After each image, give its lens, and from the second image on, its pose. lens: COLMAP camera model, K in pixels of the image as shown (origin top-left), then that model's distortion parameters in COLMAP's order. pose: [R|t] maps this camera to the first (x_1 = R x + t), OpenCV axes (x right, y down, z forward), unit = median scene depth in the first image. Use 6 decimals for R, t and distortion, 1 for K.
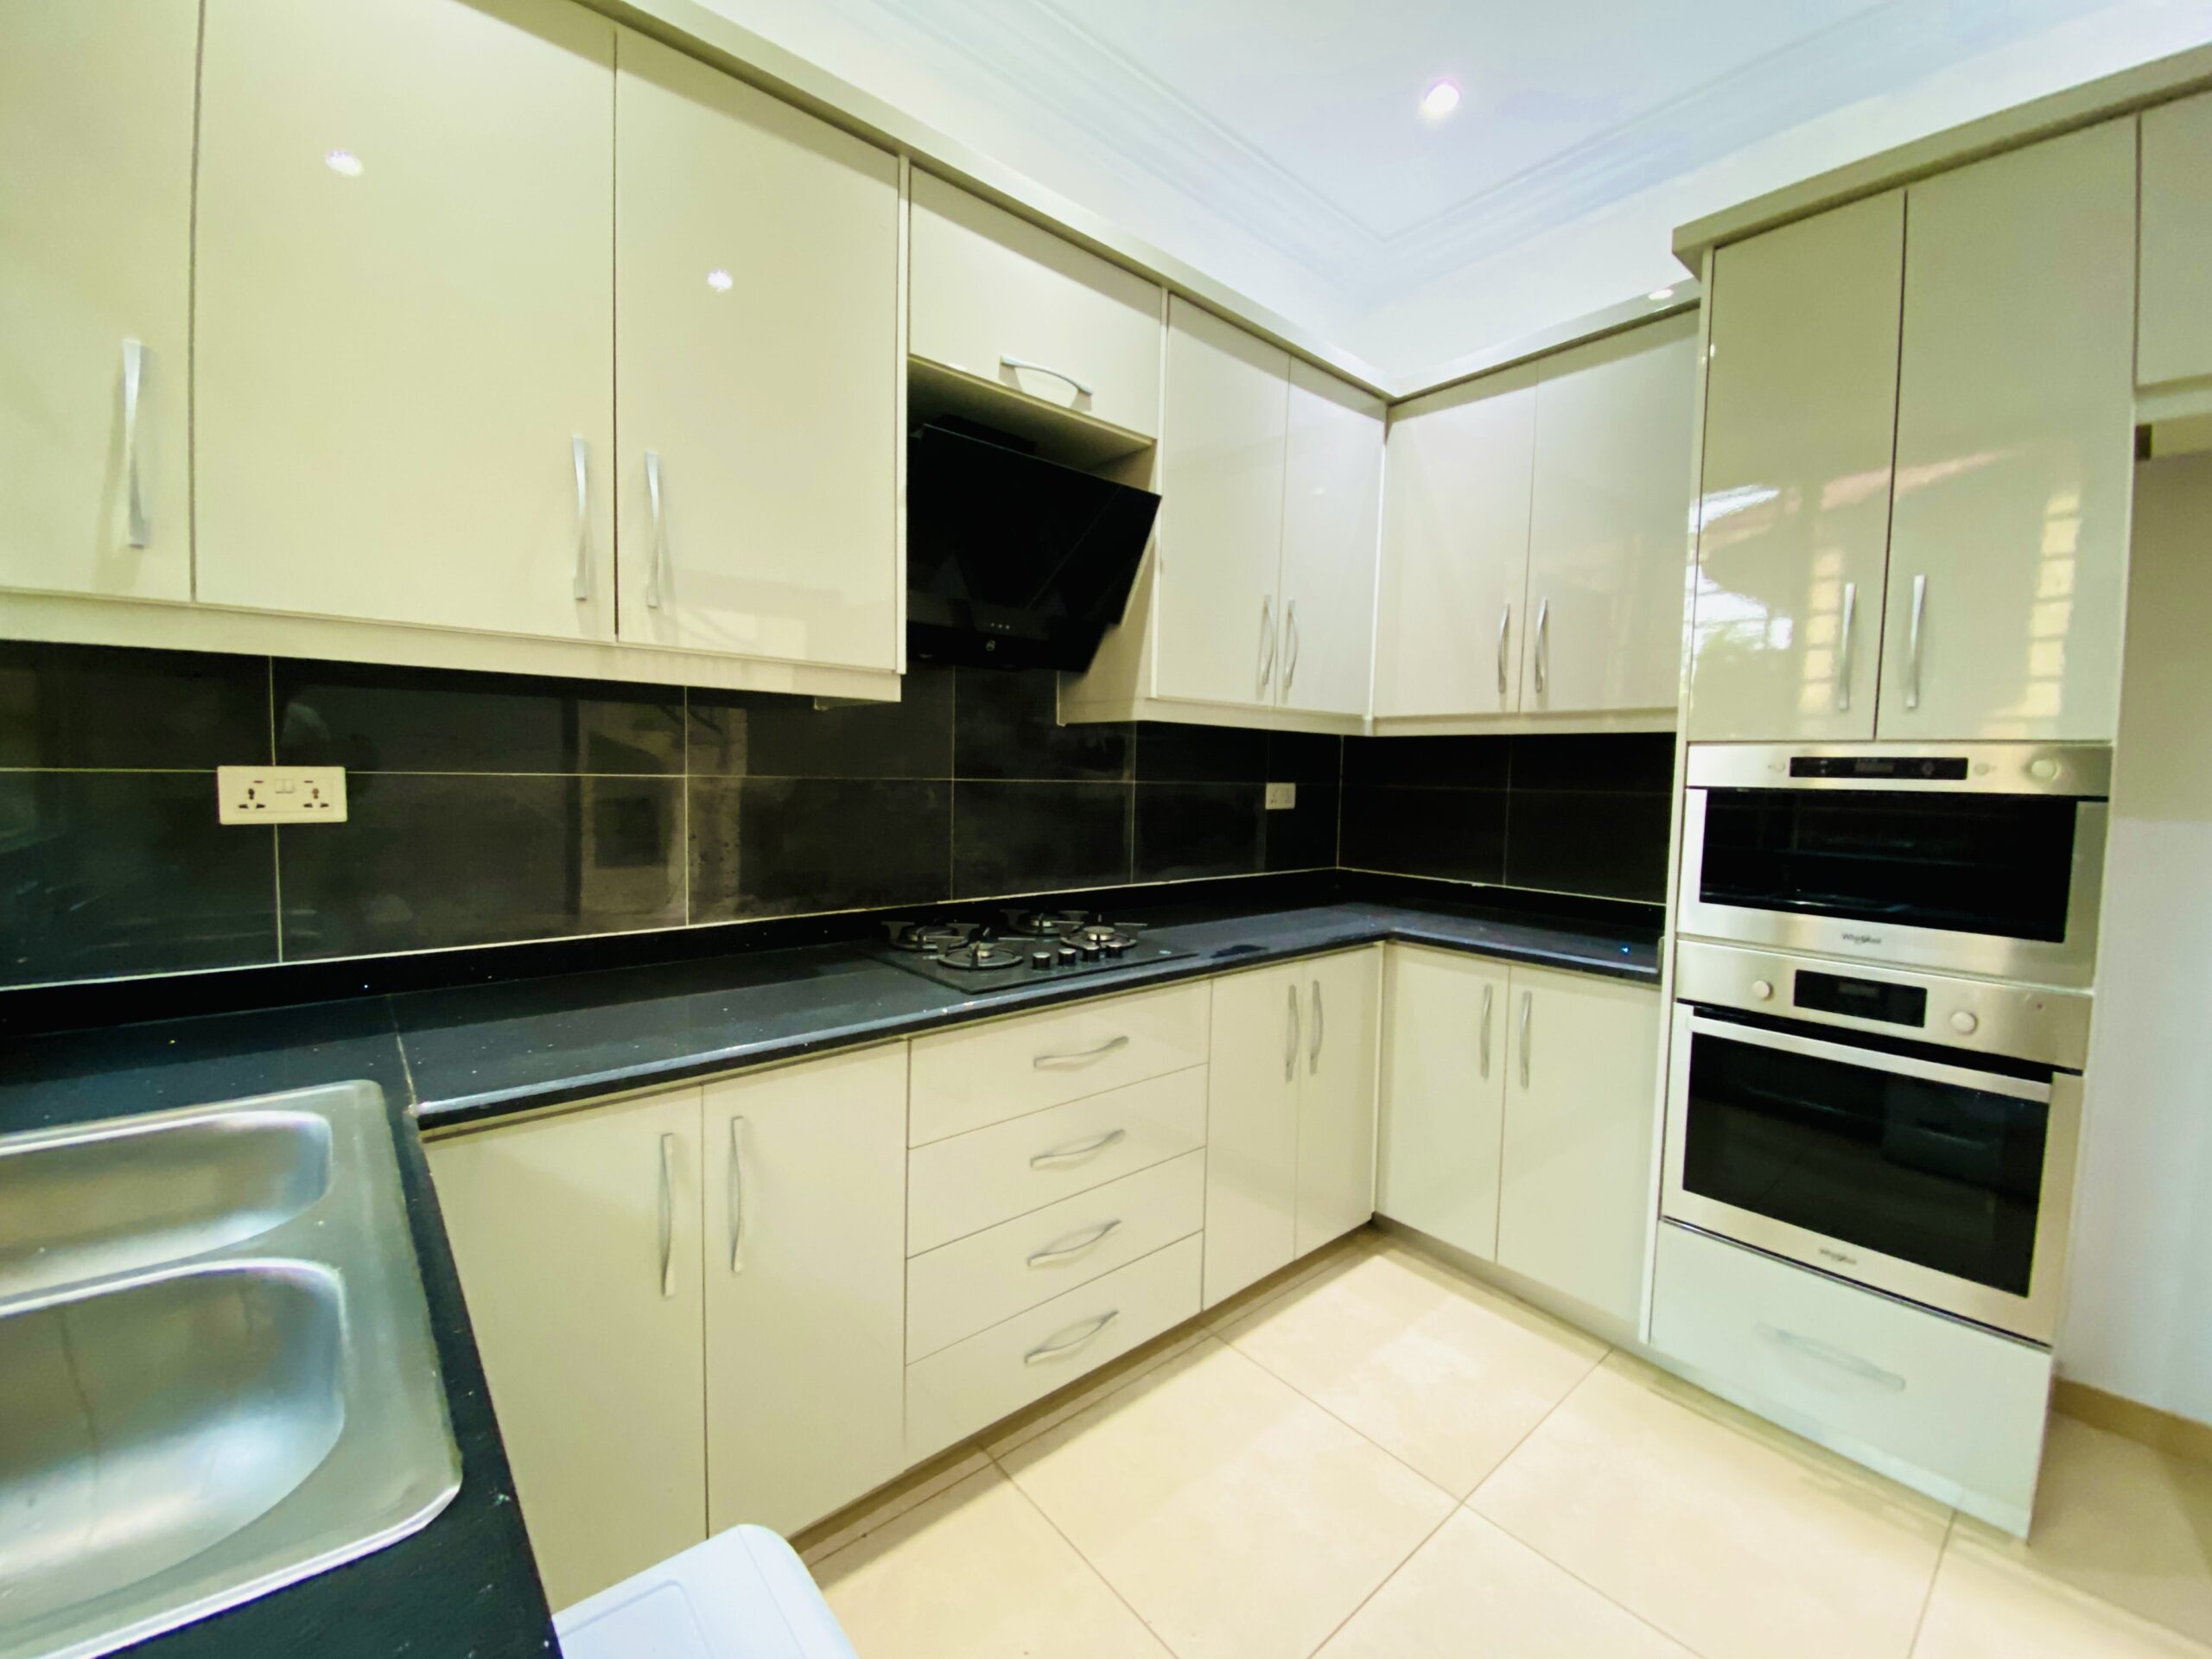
lens RADIAL K [[891.7, 0, 1109.3], [0, 891.7, 827.2], [0, 0, 1]] dist [0.016405, -0.017700]
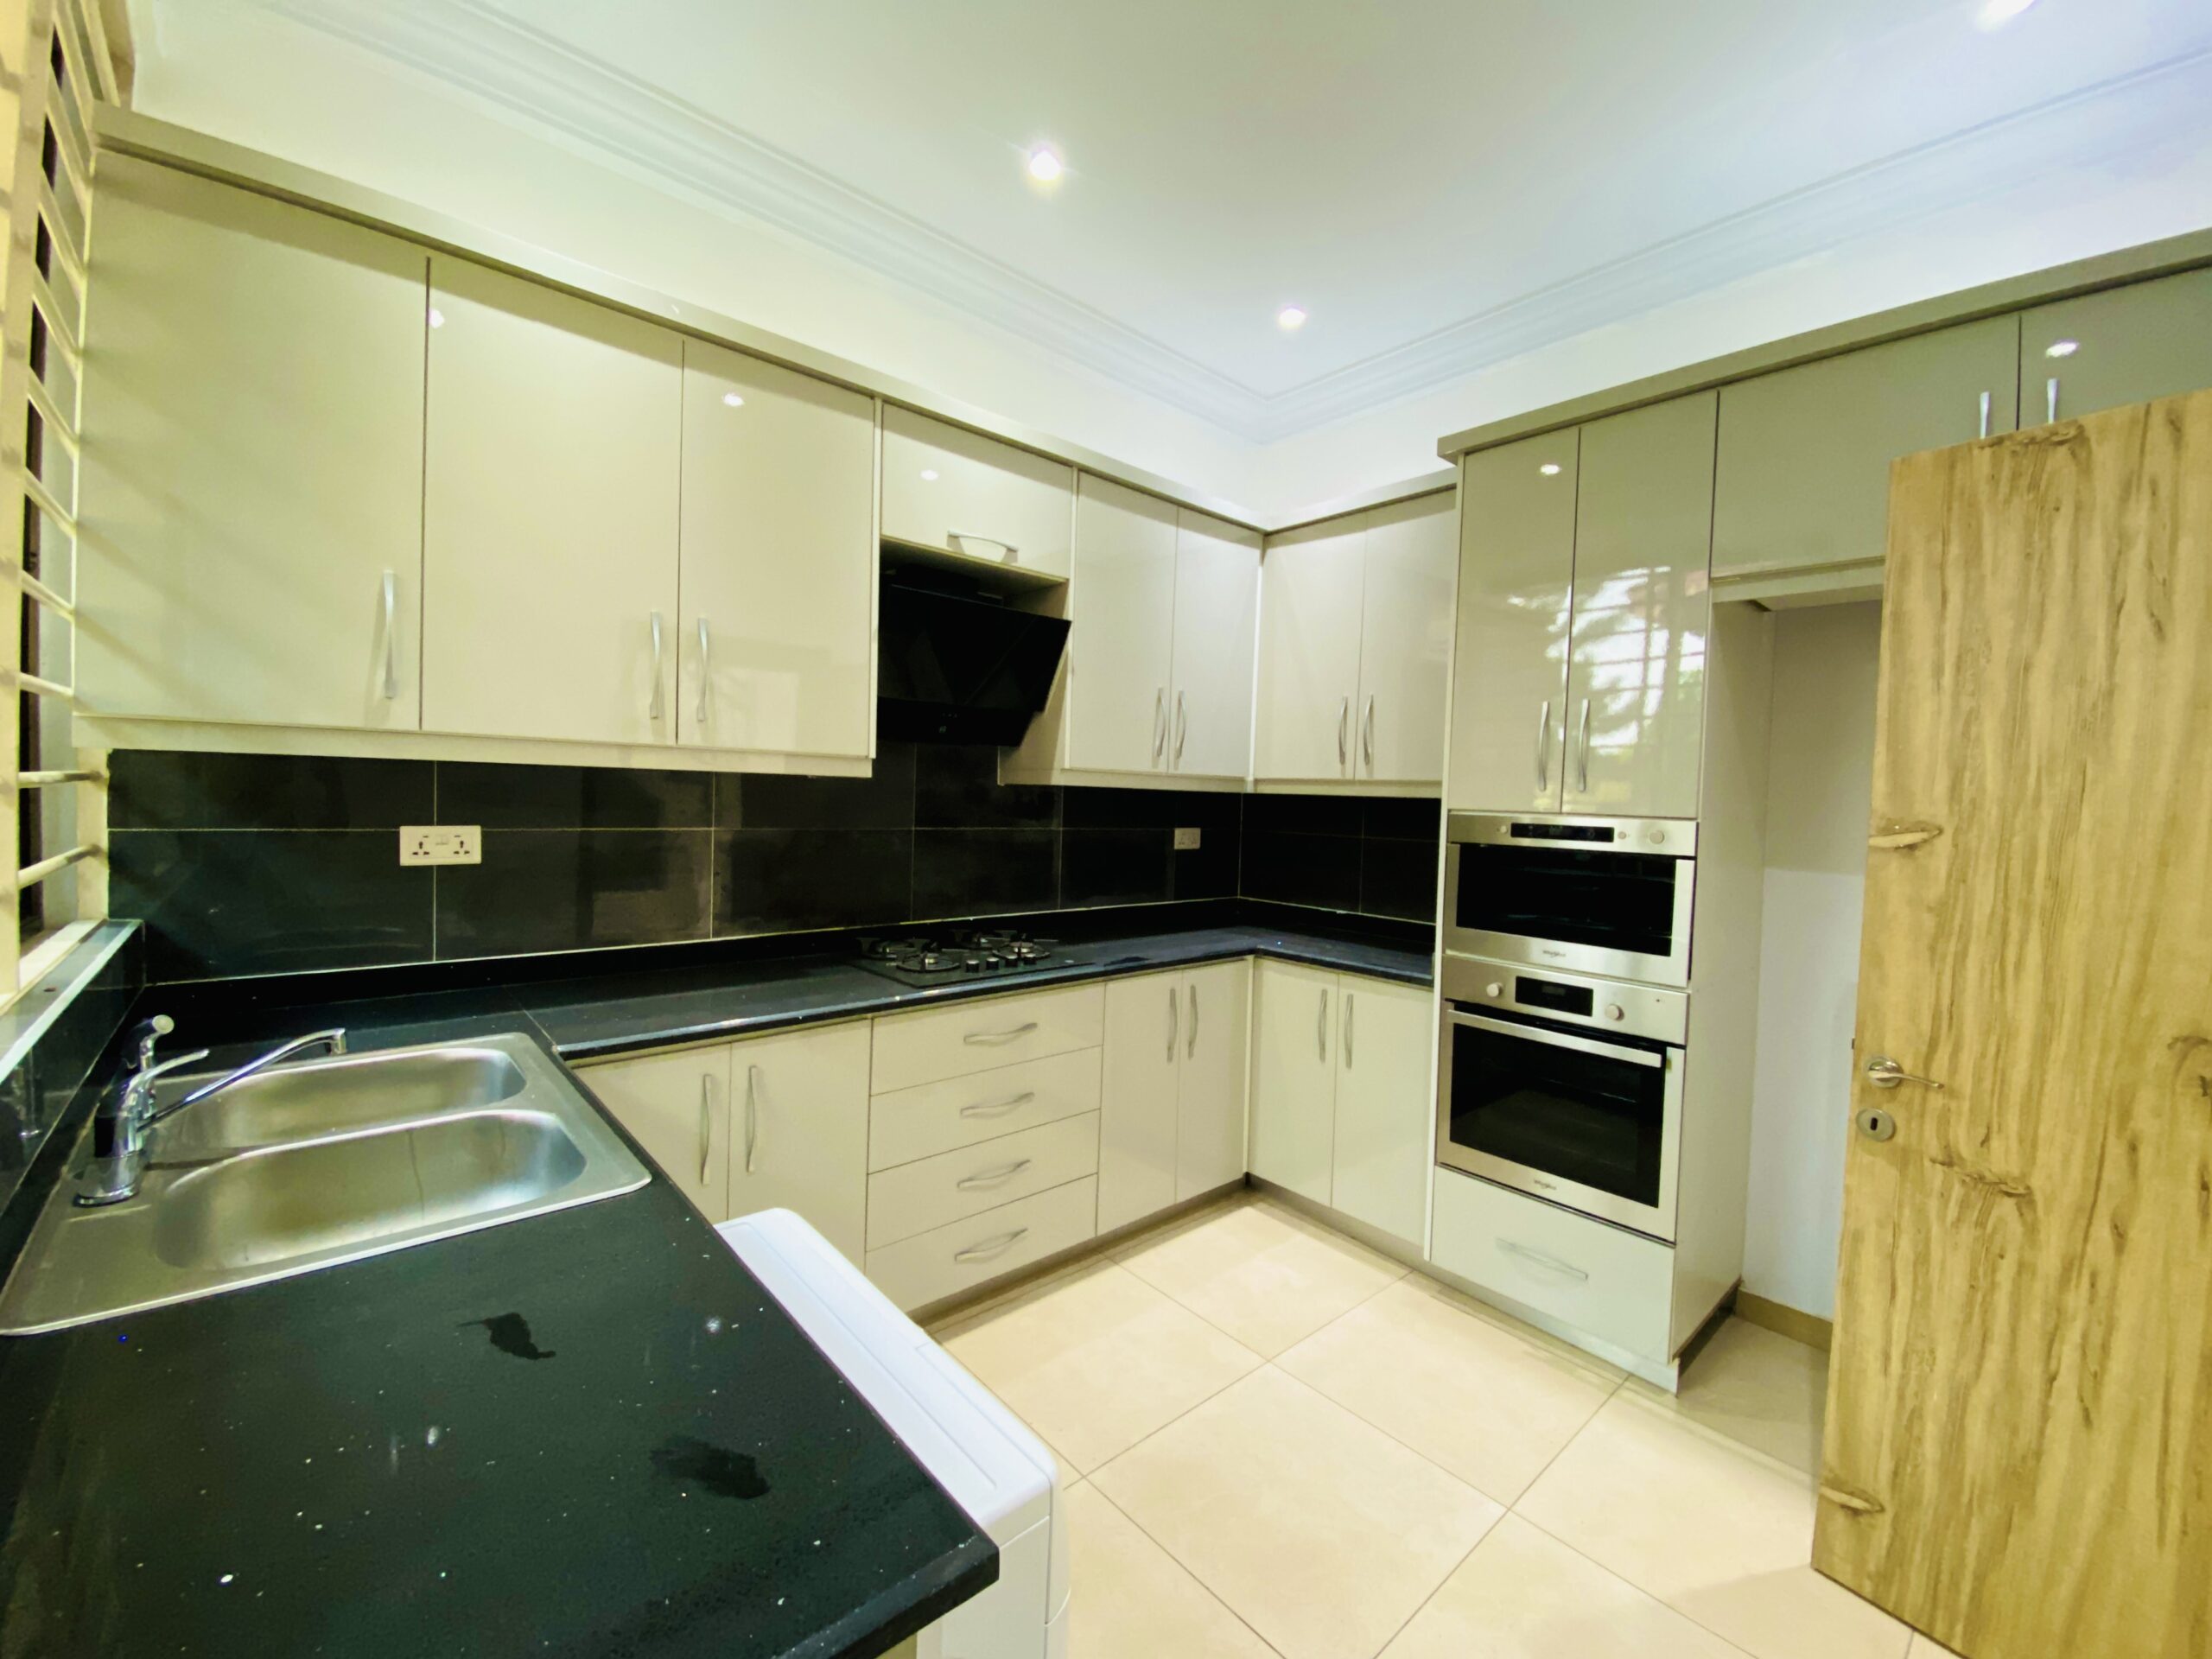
lens RADIAL K [[878.3, 0, 1109.6], [0, 878.3, 823.9], [0, 0, 1]] dist [0.011859, -0.011134]
pose [[0.999788, 0.009073, 0.018477, 0.100776], [-0.008479, 0.999453, -0.031963, -0.025377], [-0.018757, 0.031799, 0.999318, -0.334884]]
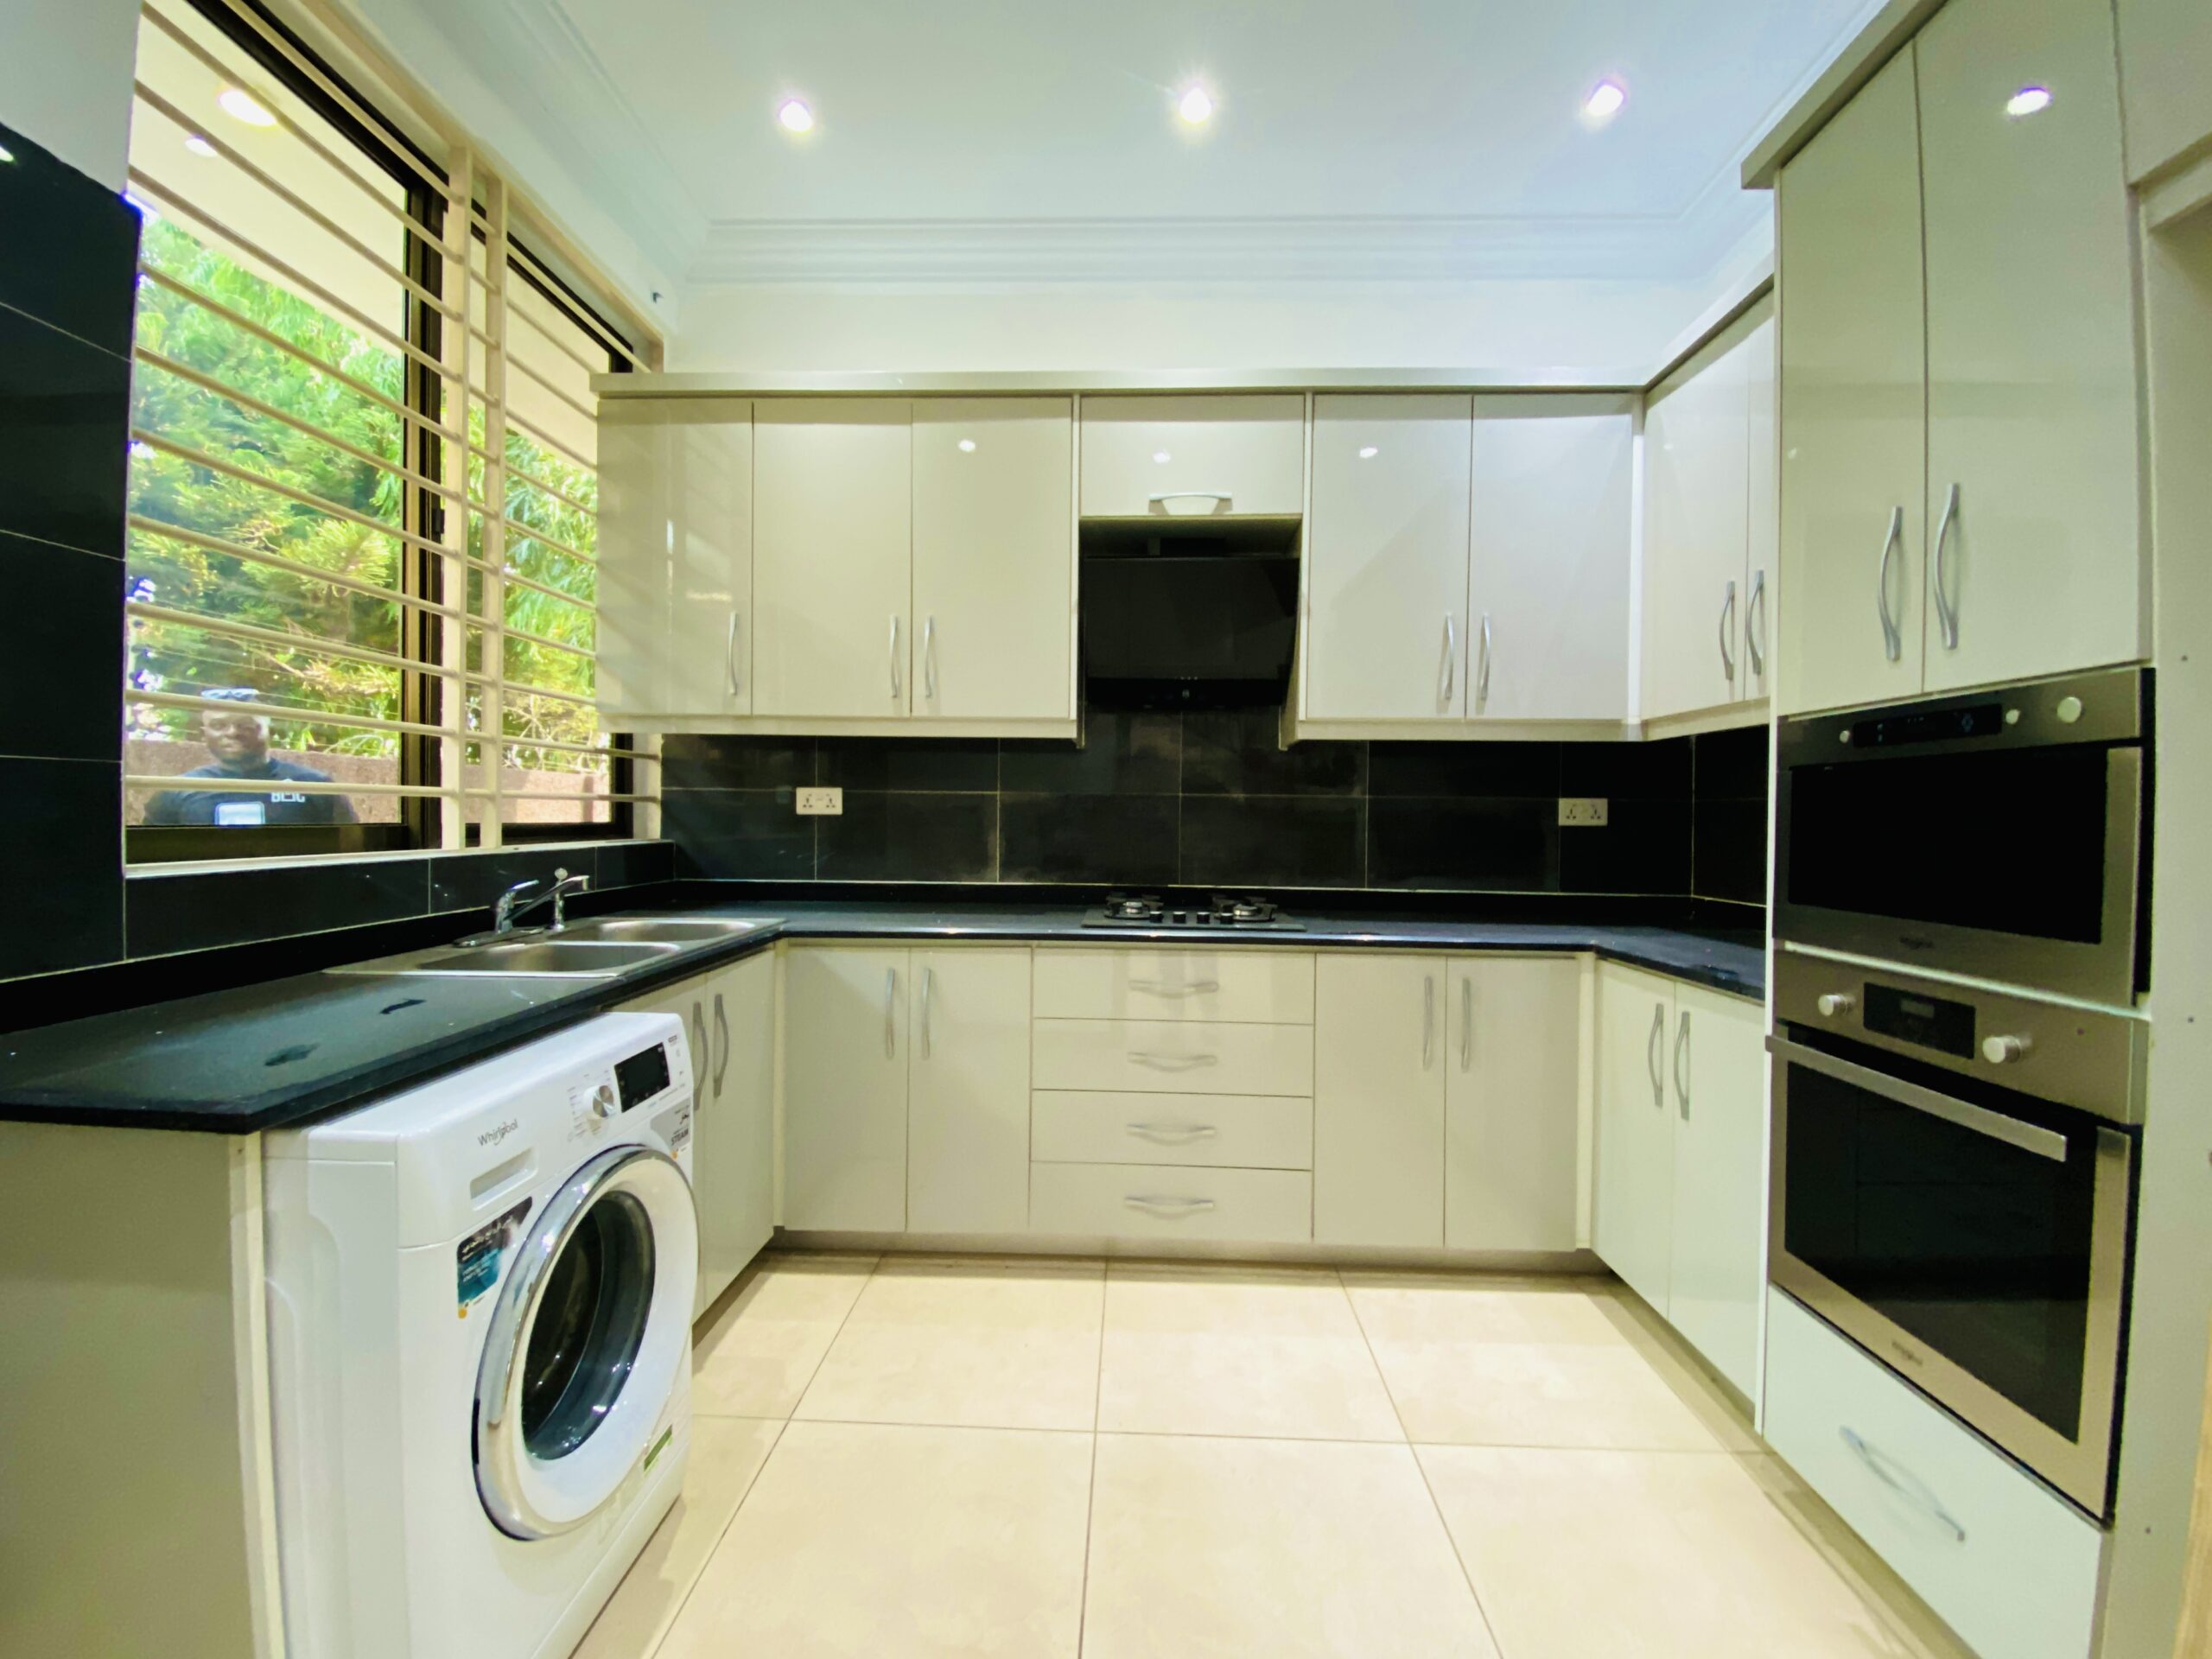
lens RADIAL K [[891.7, 0, 1109.3], [0, 891.7, 827.2], [0, 0, 1]] dist [0.016405, -0.017700]
pose [[0.734665, -0.006963, -0.678394, 0.754487], [-0.038351, 0.997922, -0.051775, 0.080378], [0.677345, 0.064054, 0.732872, -0.064464]]
